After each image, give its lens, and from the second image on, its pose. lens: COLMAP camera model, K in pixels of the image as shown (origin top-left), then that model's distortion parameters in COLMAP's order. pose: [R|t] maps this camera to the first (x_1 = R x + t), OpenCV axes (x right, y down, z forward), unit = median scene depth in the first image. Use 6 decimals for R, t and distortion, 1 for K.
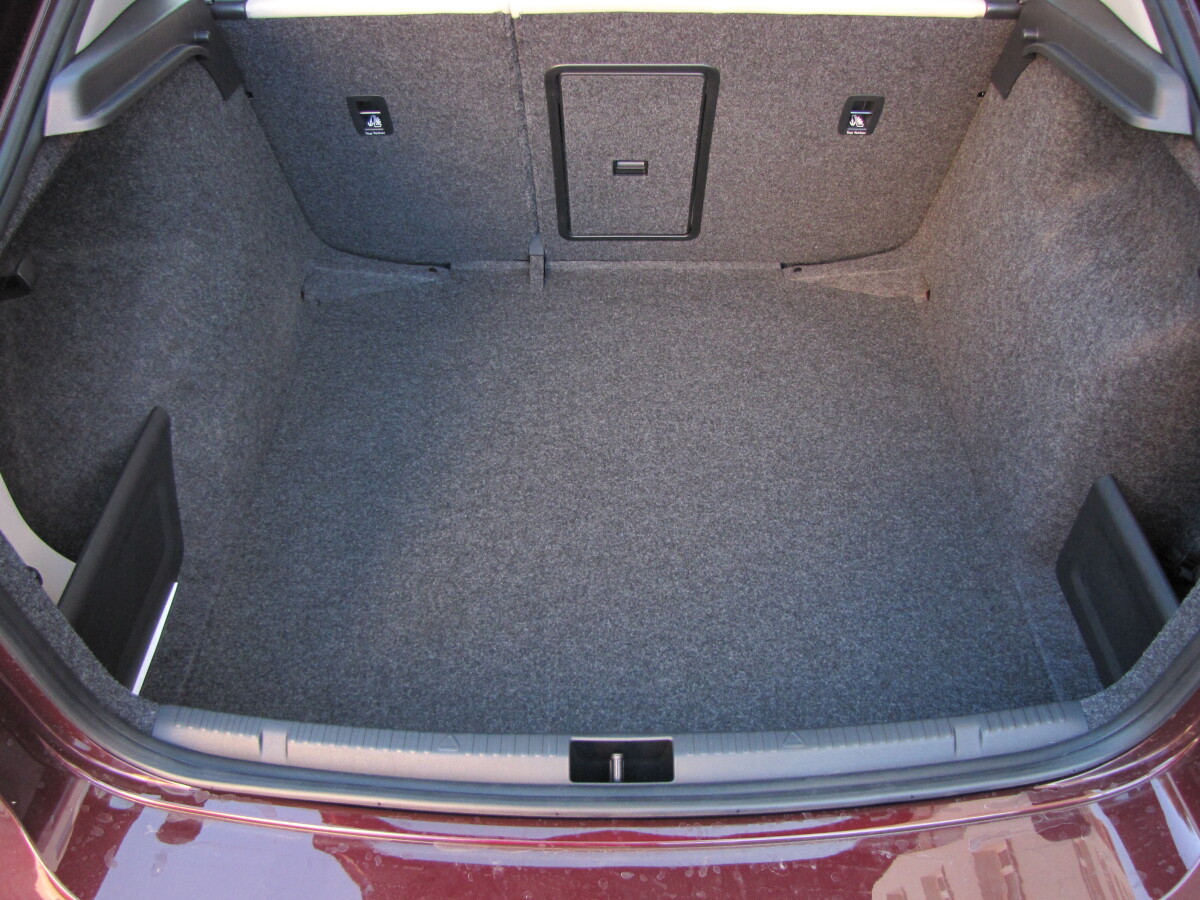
lens RADIAL K [[987.5, 0, 600.0], [0, 987.5, 450.0], [0, 0, 1]] dist [-0.177880, 0.083482]
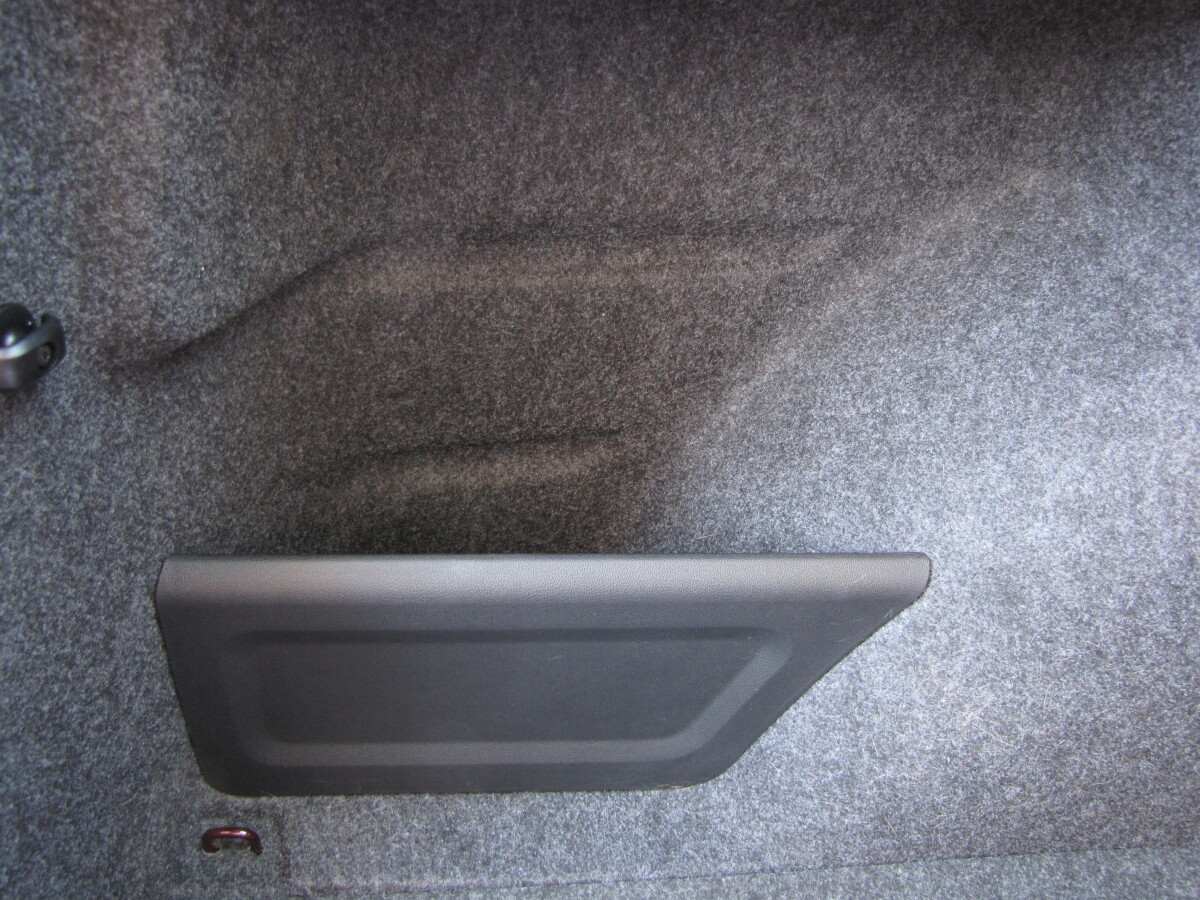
lens RADIAL K [[987.5, 0, 600.0], [0, 987.5, 450.0], [0, 0, 1]] dist [-0.177880, 0.083482]
pose [[0.110535, 0.588050, -0.801236, -0.158891], [-0.743668, 0.583765, 0.325849, -0.104243], [0.659349, 0.559835, 0.501840, 0.647935]]
